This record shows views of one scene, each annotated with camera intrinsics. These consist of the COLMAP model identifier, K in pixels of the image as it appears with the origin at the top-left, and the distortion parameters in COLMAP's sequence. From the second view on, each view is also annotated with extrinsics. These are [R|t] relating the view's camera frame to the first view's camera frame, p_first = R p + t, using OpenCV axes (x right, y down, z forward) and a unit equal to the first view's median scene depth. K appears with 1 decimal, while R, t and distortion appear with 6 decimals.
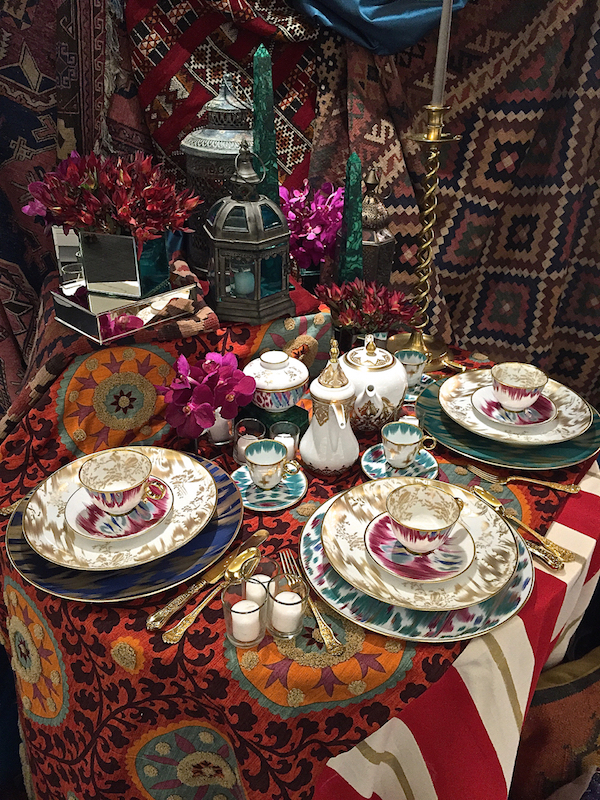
lens RADIAL K [[678.0, 0, 300.1], [0, 678.0, 404.4], [0, 0, 1]] dist [0.041732, -0.049472]
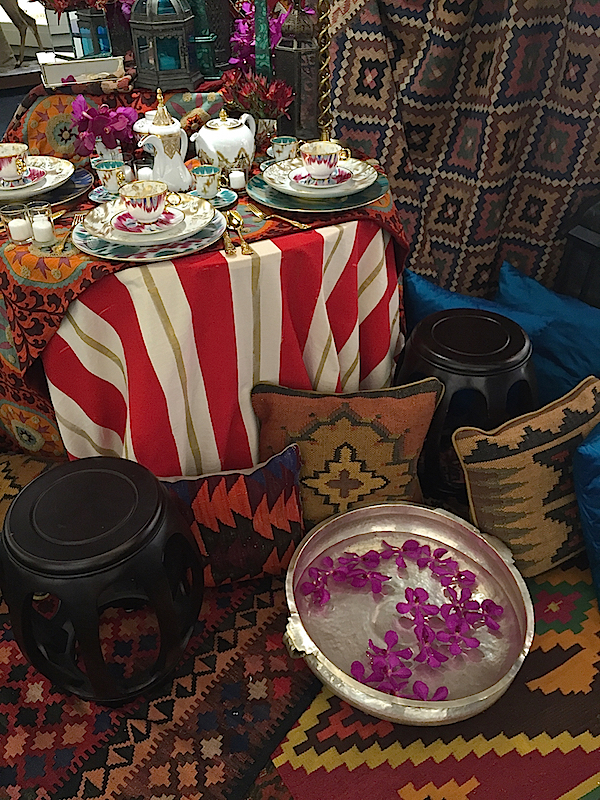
lens RADIAL K [[678.0, 0, 298.2], [0, 678.0, 398.6], [0, 0, 1]] dist [0.041732, -0.049472]
pose [[0.904838, 0.233970, -0.355705, 0.580946], [-0.194313, 0.970320, 0.143950, 0.162114], [0.378828, -0.061133, 0.923446, -0.149745]]
